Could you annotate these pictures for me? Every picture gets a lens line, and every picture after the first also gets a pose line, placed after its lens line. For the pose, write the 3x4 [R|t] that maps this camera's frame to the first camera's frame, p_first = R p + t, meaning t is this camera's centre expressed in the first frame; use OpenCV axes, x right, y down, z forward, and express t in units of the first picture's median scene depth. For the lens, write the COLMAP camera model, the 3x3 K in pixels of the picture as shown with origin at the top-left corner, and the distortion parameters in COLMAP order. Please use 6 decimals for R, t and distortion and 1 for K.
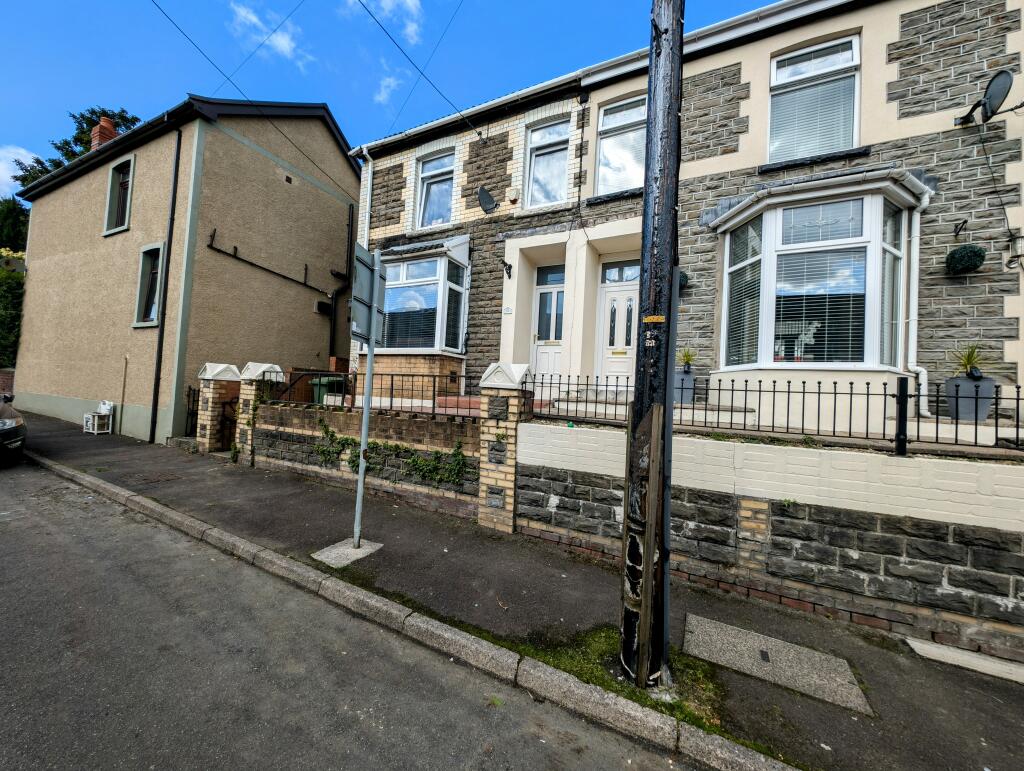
lens RADIAL K [[361.8, 0, 512.0], [0, 361.8, 385.5], [0, 0, 1]] dist [0.011427, -0.005144]
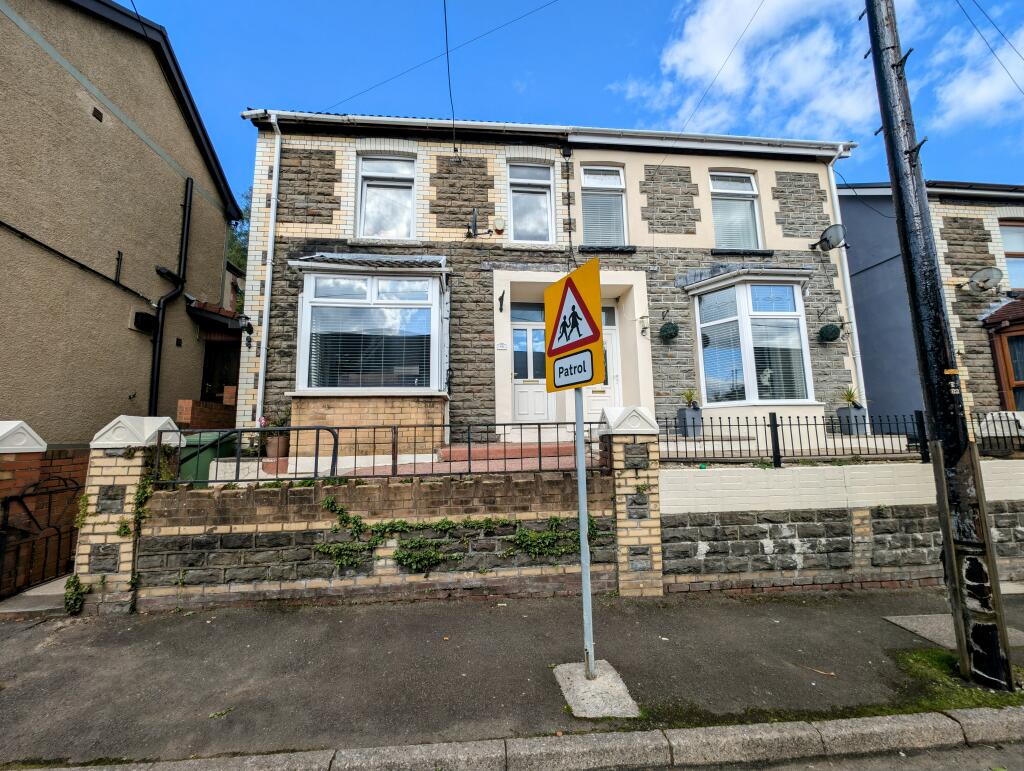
lens RADIAL K [[367.4, 0, 511.8], [0, 367.4, 389.7], [0, 0, 1]] dist [0.005553, -0.002176]
pose [[0.860560, -0.005183, 0.509322, -0.556907], [0.048955, 0.996161, -0.072578, -0.037527], [-0.506990, 0.087391, 0.857510, 0.254402]]
